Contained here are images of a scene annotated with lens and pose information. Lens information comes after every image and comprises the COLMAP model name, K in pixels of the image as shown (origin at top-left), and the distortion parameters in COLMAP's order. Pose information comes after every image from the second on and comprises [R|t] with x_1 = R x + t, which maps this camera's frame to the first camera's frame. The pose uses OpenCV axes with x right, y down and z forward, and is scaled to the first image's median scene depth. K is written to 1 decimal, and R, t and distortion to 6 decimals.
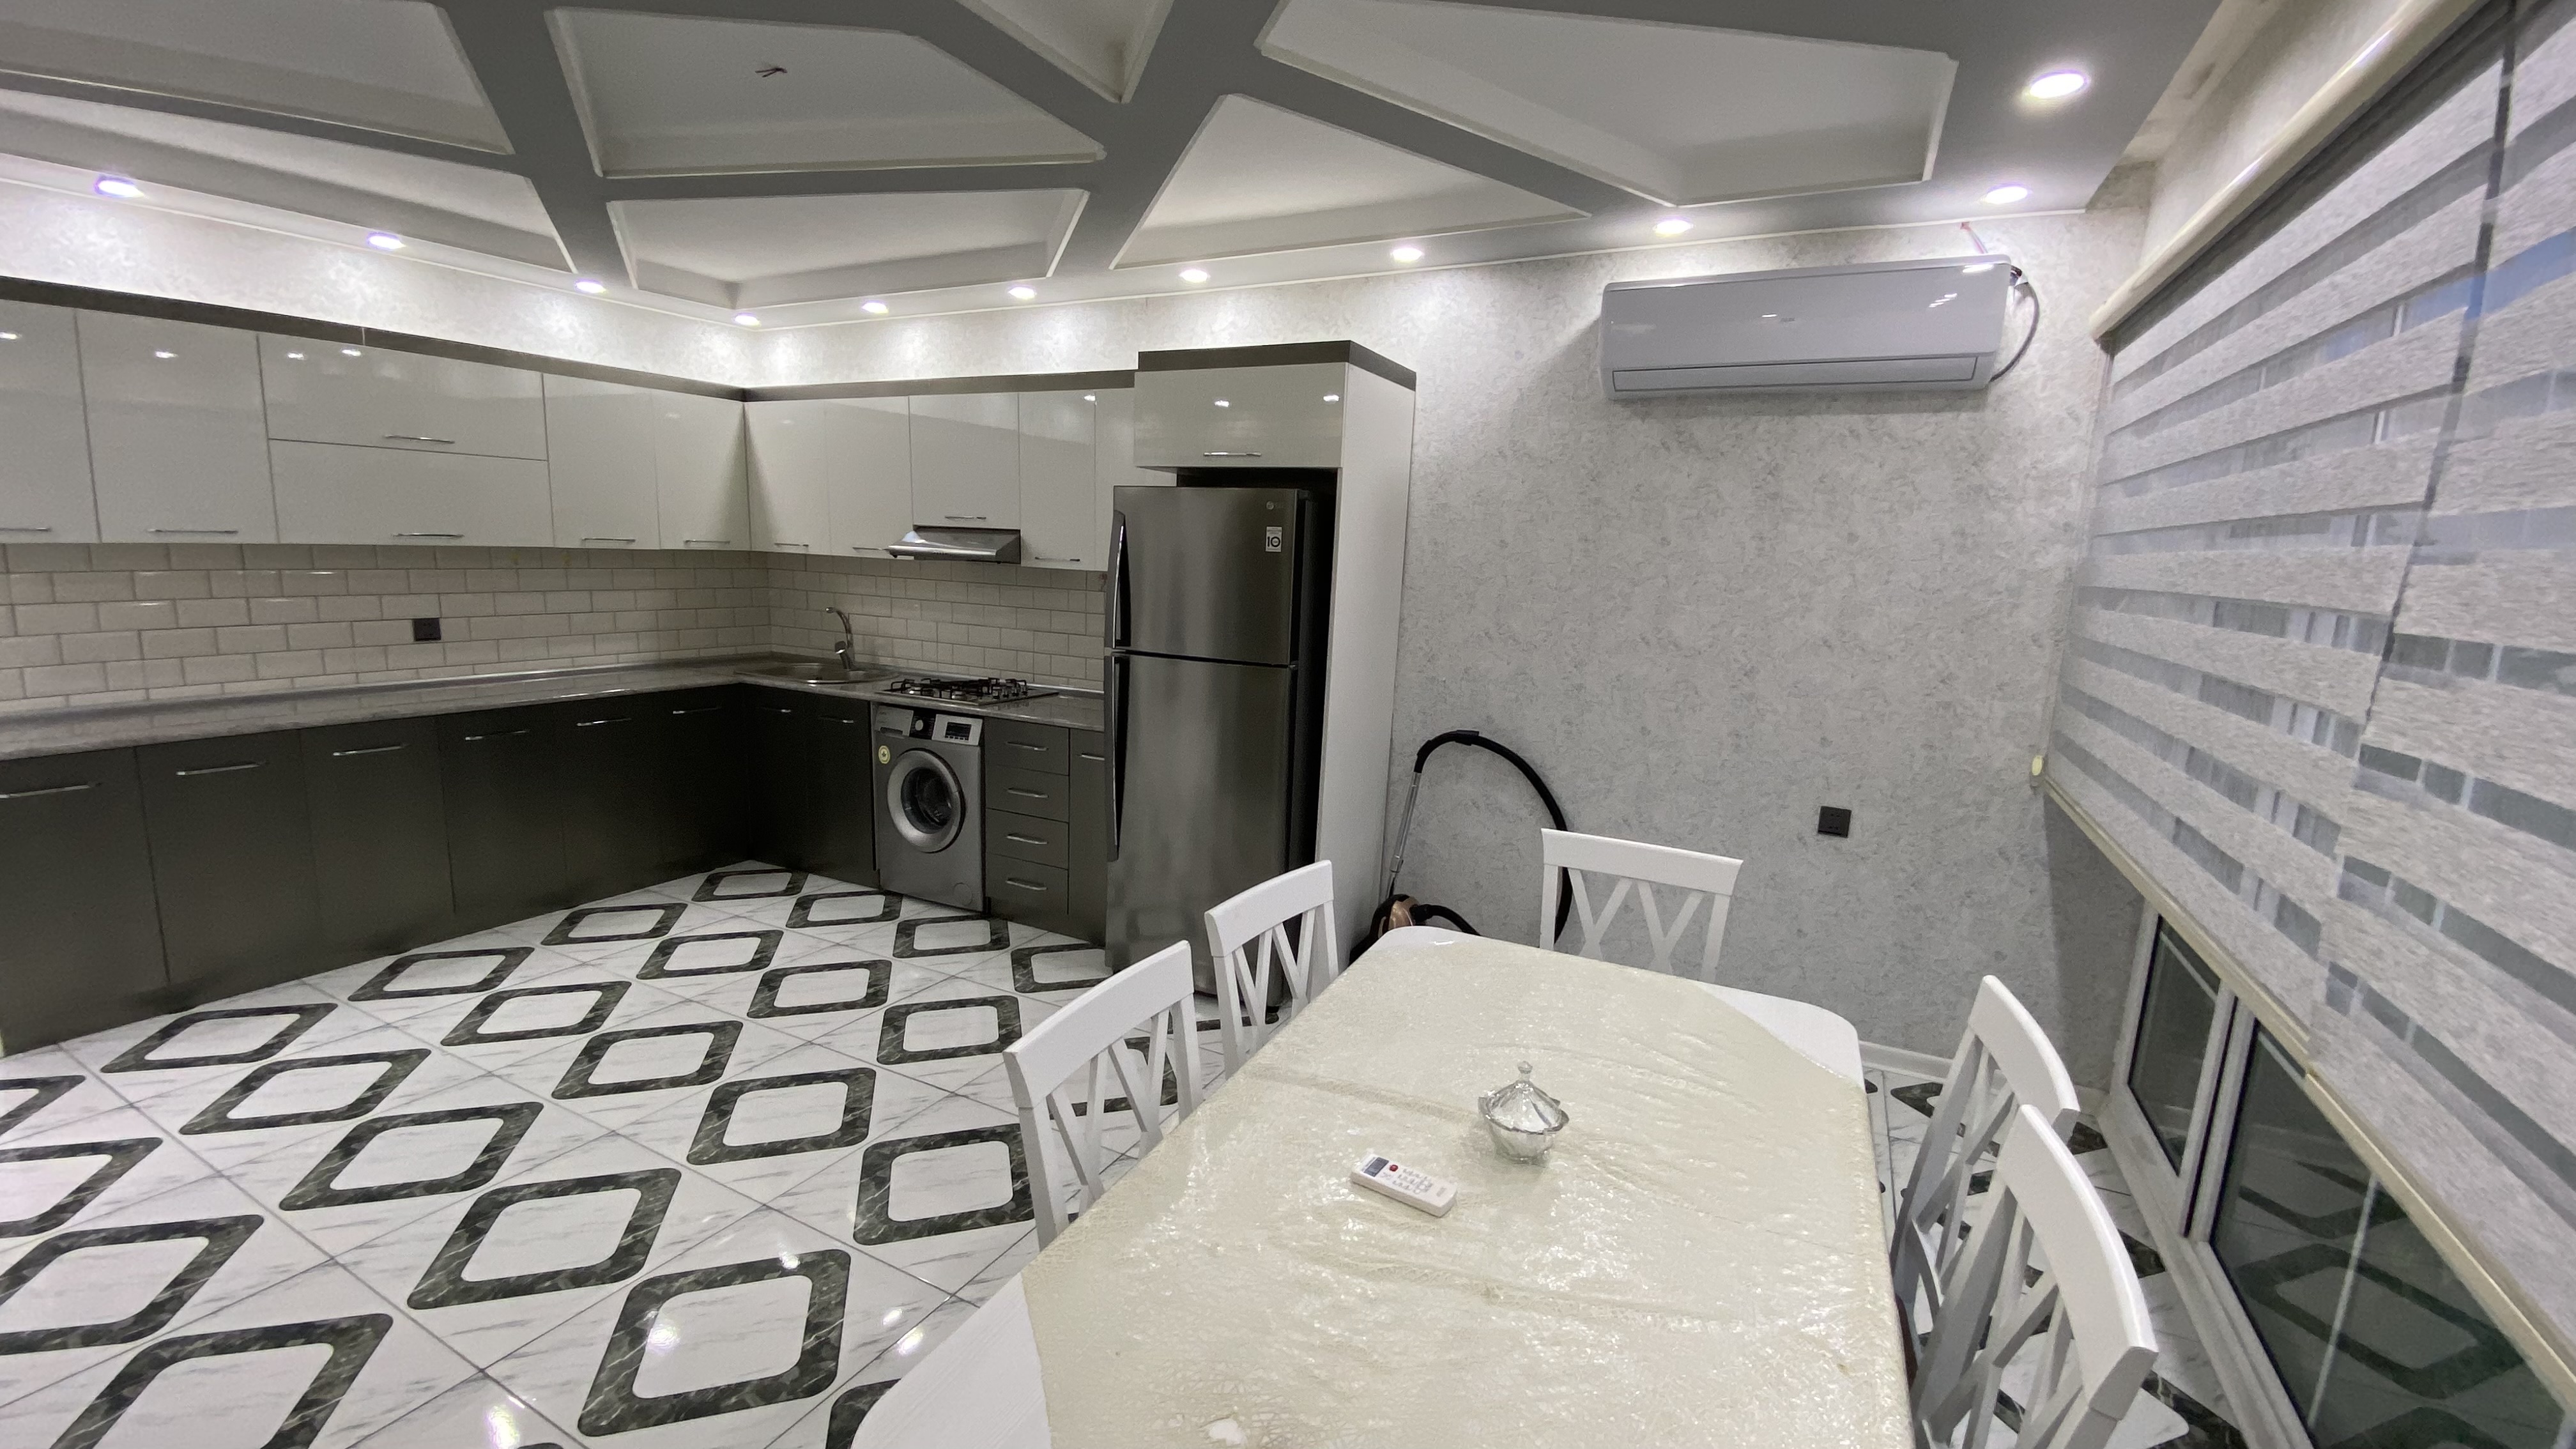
lens RADIAL K [[1049.1, 0, 1279.4], [0, 1049.1, 726.2], [0, 0, 1]] dist [0.000259, -0.000084]
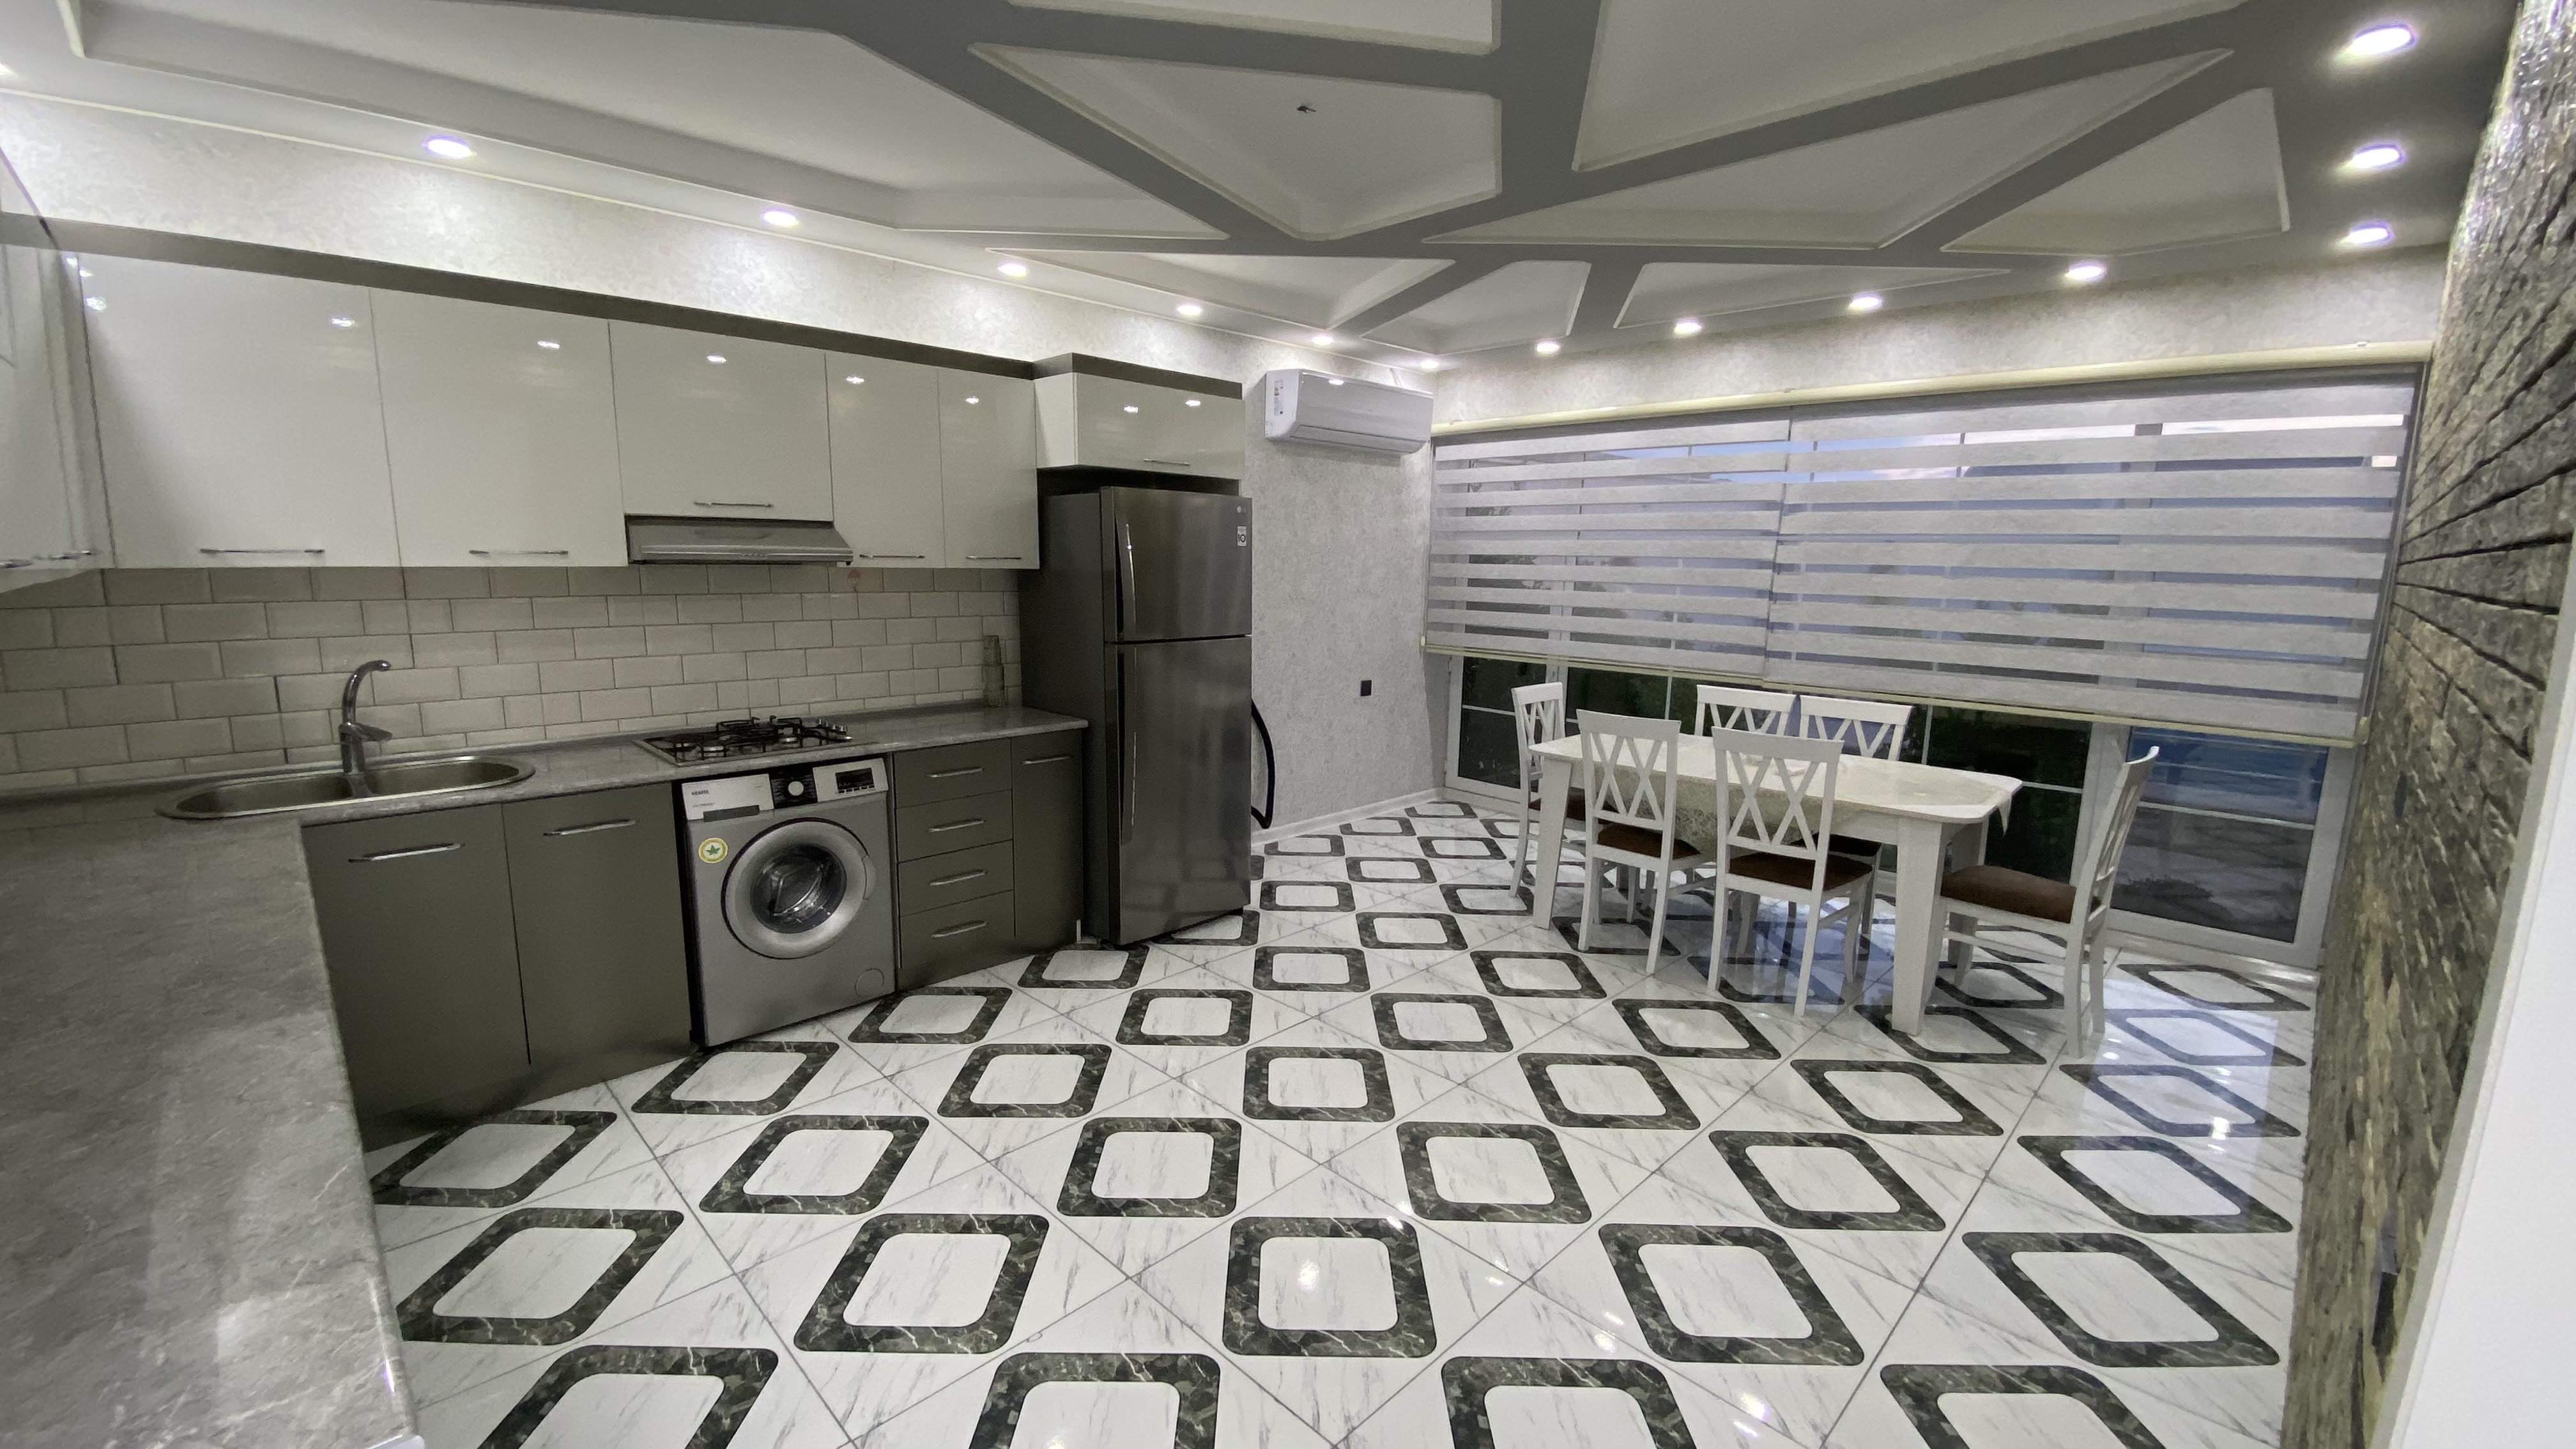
lens RADIAL K [[1049.1, 0, 1275.8], [0, 1049.1, 724.0], [0, 0, 1]] dist [0.000259, -0.000084]
pose [[0.307821, -0.181895, 0.933895, -0.942108], [0.155801, 0.977942, 0.139120, -0.097704], [-0.938601, 0.102678, 0.329370, 0.437636]]
